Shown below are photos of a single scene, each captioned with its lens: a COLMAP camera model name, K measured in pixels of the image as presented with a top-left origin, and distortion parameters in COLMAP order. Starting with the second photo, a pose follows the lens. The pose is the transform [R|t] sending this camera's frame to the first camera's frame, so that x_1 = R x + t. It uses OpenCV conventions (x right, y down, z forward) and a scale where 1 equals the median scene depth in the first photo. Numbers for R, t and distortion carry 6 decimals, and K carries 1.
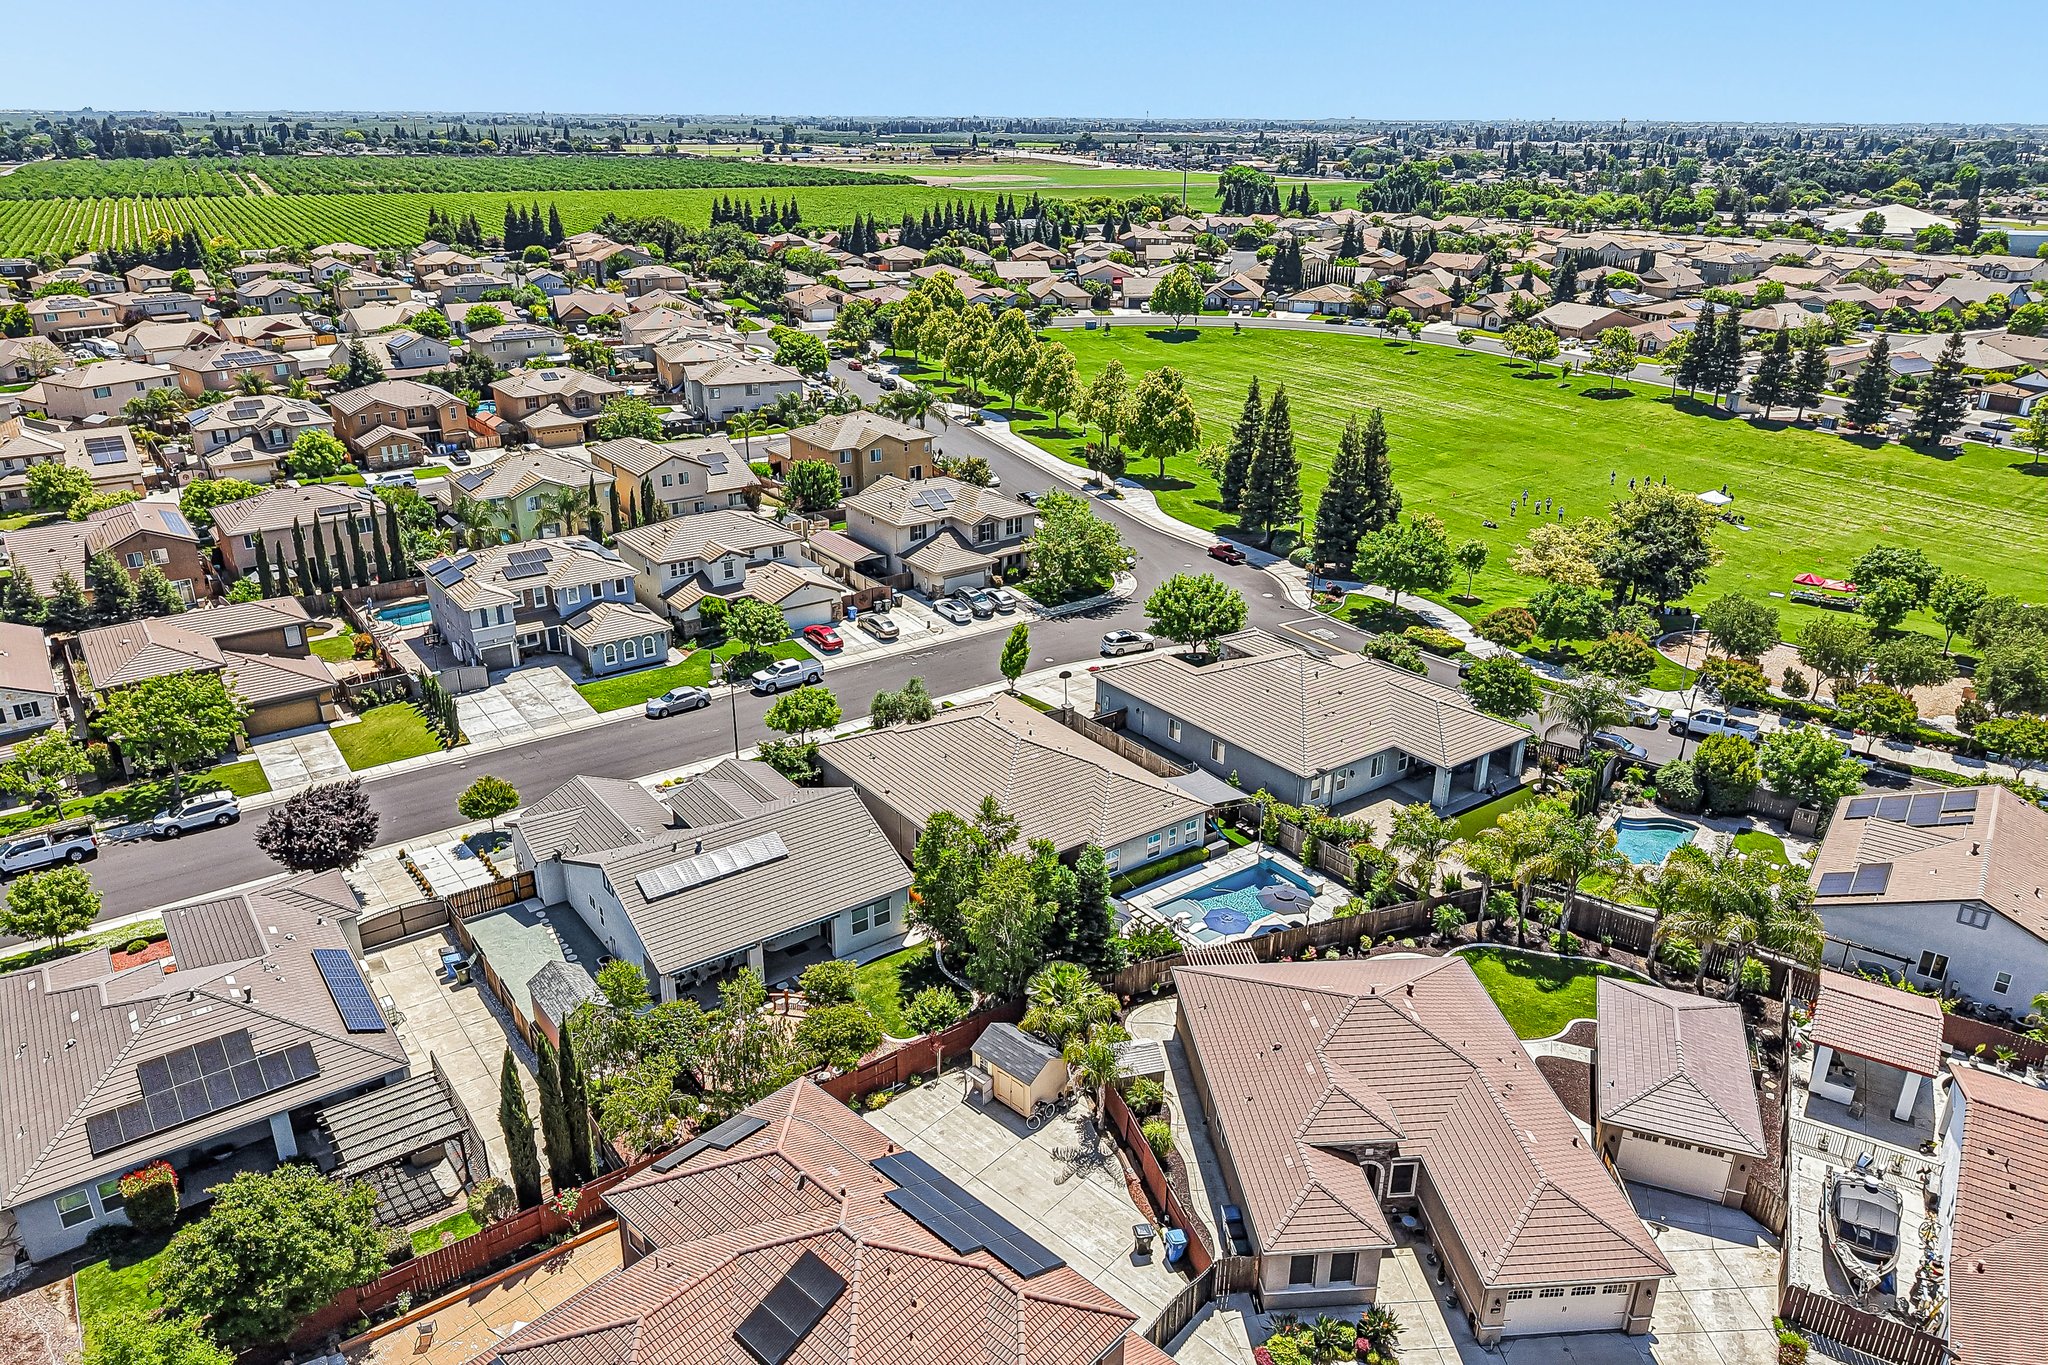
lens RADIAL K [[1365.5, 0, 1015.9], [0, 1365.5, 679.8], [0, 0, 1]] dist [0.041708, -0.076401]
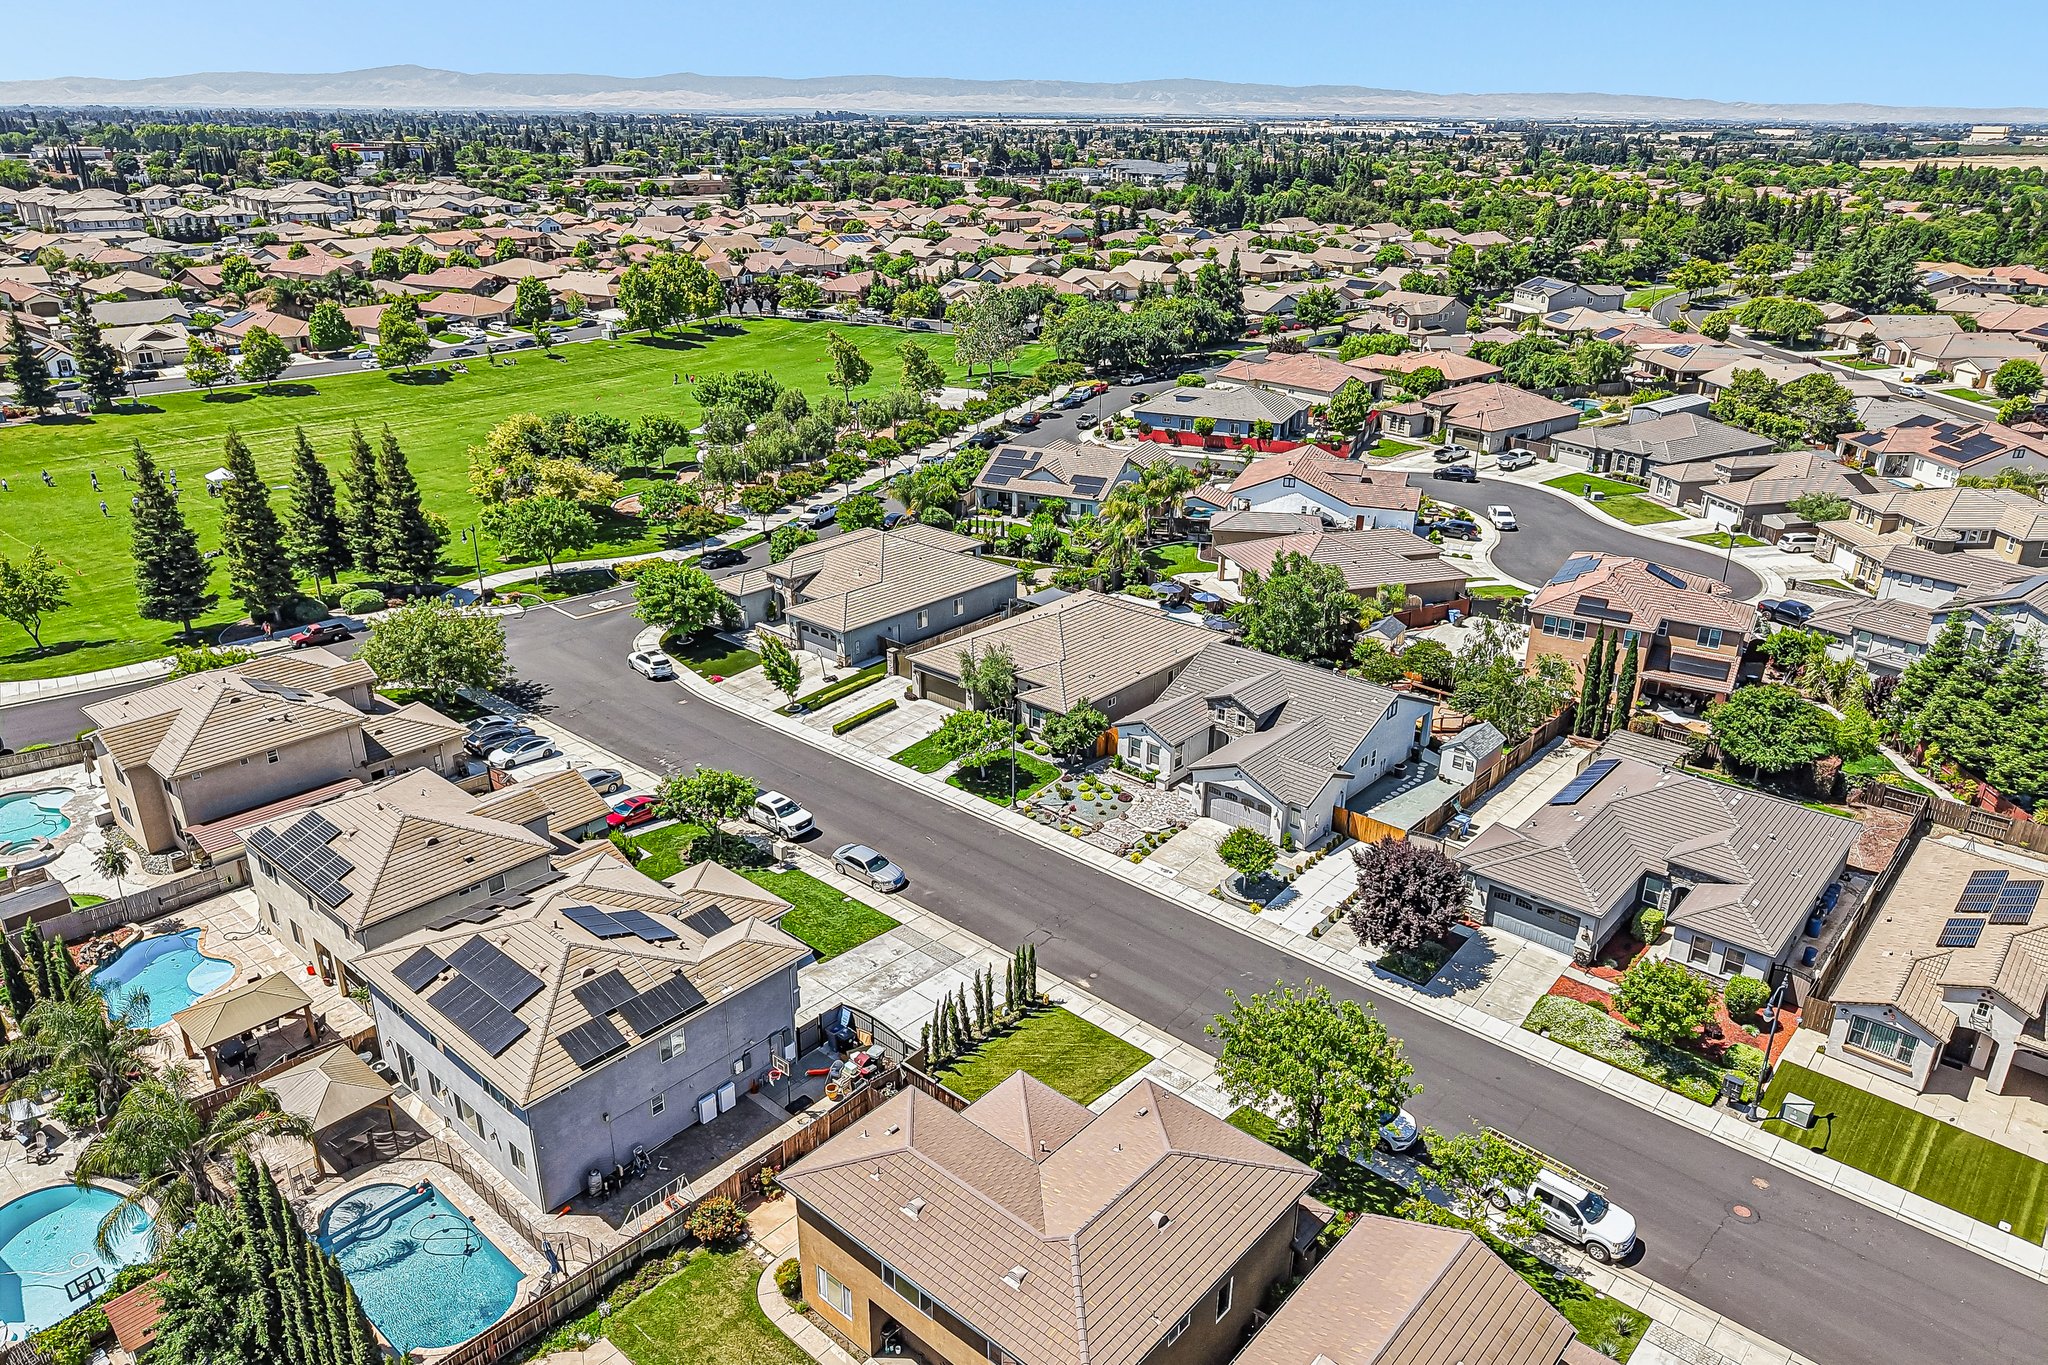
lens RADIAL K [[1375.9, 0, 1024.0], [0, 1375.9, 682.5], [0, 0, 1]] dist [0.082836, -0.129599]
pose [[-0.219942, -0.377281, 0.899602, -0.772834], [0.362629, 0.824480, 0.434434, -0.314820], [-0.905608, 0.421772, -0.044524, 0.788161]]
